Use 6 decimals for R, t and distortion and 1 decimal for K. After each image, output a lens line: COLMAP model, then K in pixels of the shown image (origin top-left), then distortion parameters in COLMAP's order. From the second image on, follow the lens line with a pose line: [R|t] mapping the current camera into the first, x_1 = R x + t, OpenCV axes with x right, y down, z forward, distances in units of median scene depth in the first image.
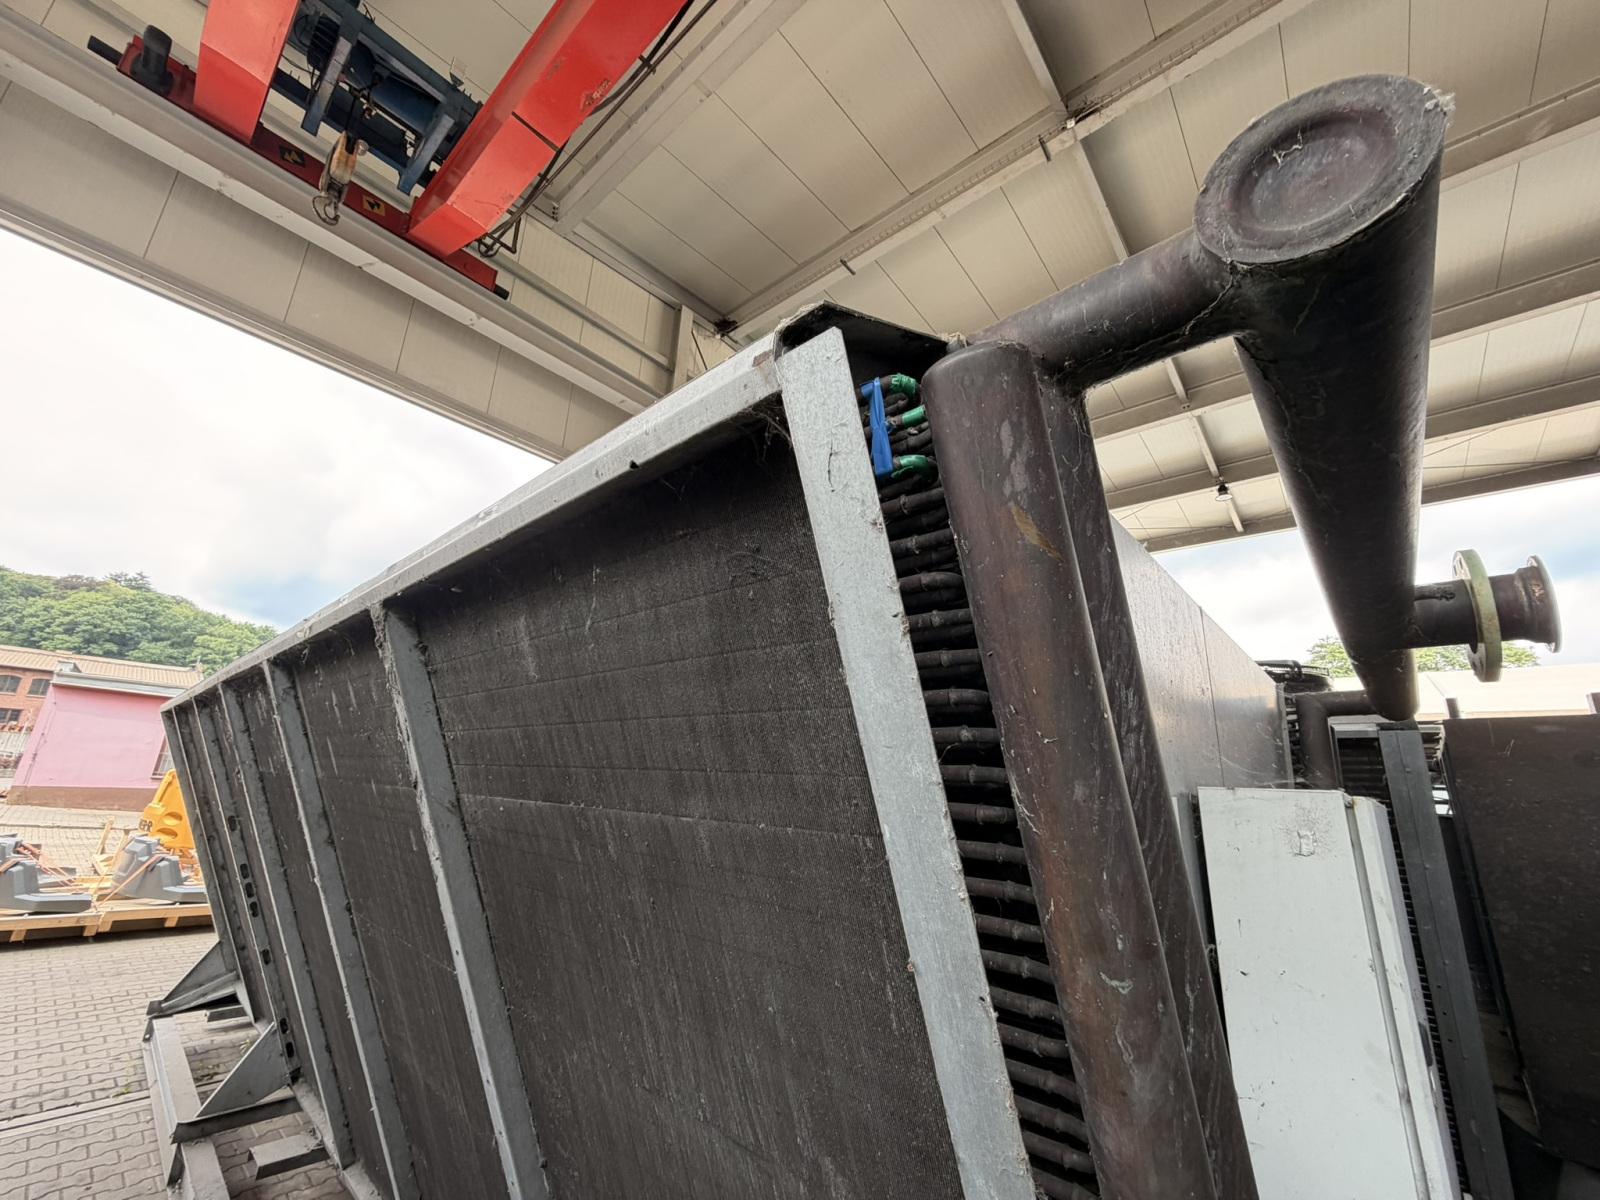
lens RADIAL K [[637.8, 0, 794.6], [0, 637.8, 602.4], [0, 0, 1]] dist [-0.000569, 0.000349]
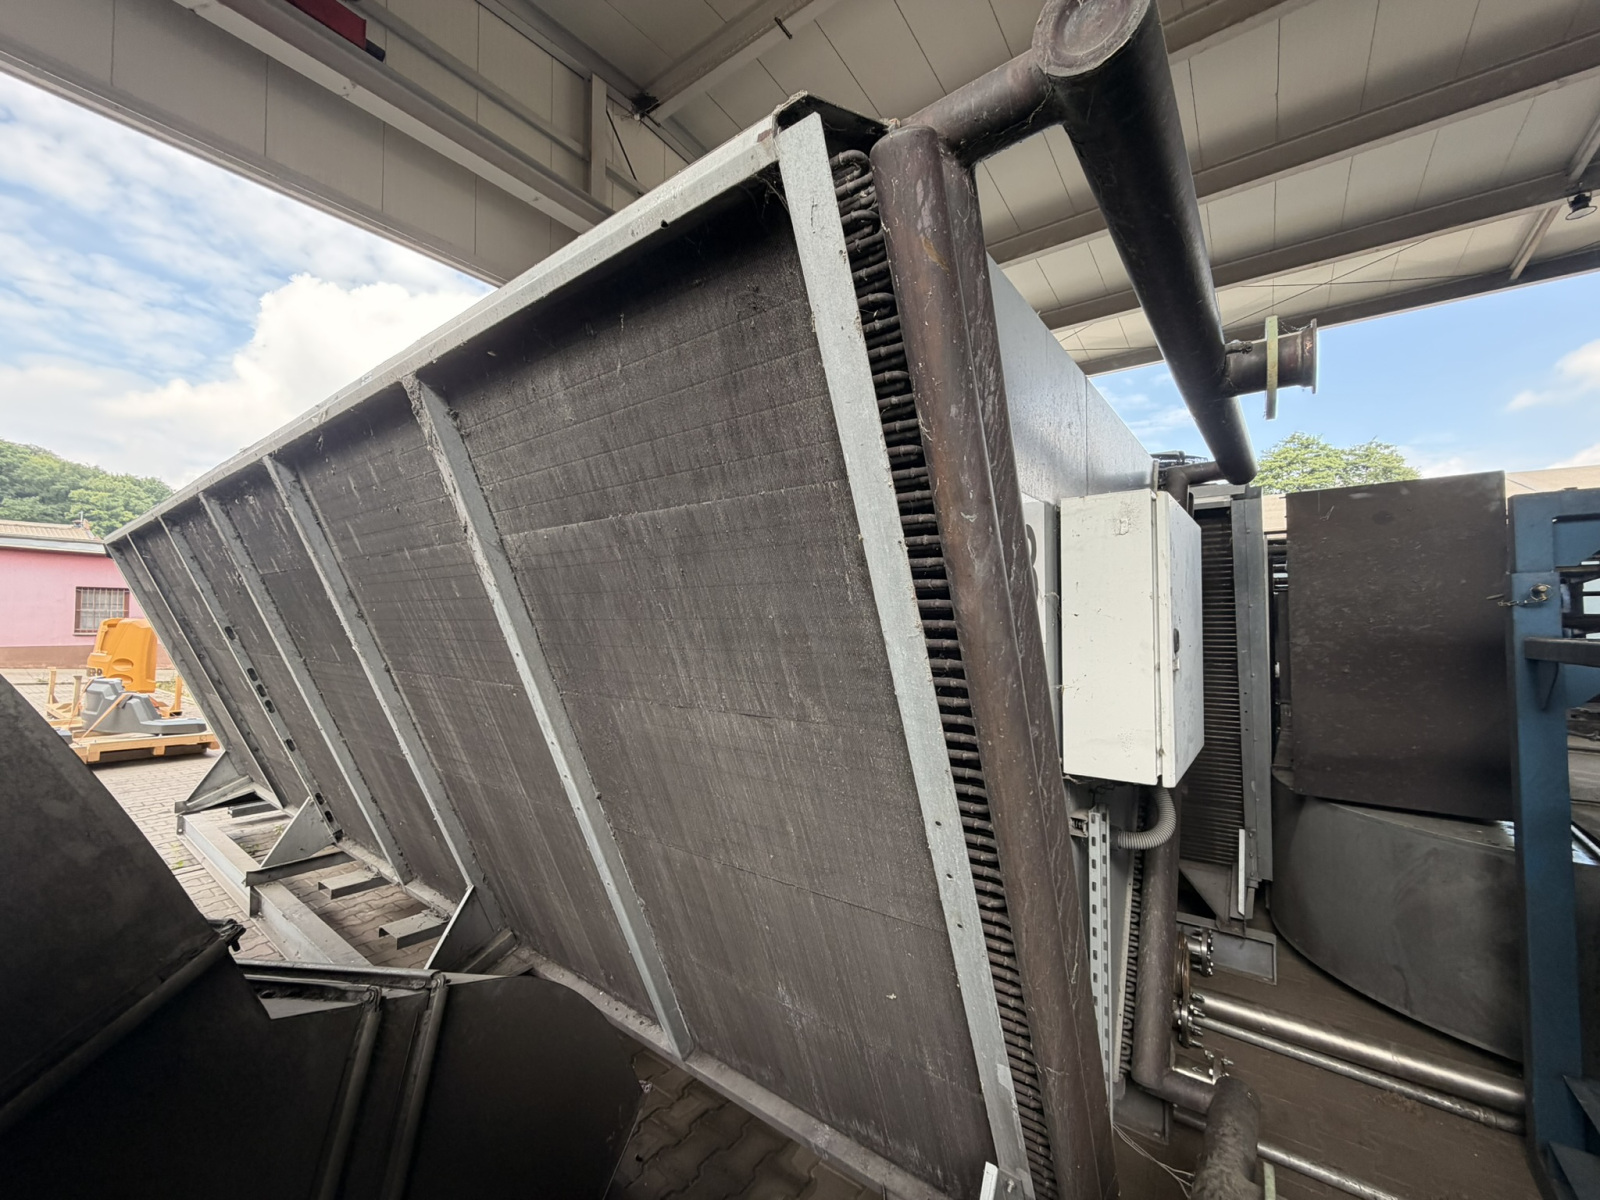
lens RADIAL K [[636.9, 0, 795.7], [0, 636.9, 601.5], [0, 0, 1]] dist [0.000518, -0.000086]
pose [[0.995473, -0.043038, 0.084744, -0.092230], [0.020513, 0.967878, 0.250582, 0.182076], [-0.092807, -0.247709, 0.964379, -0.433035]]
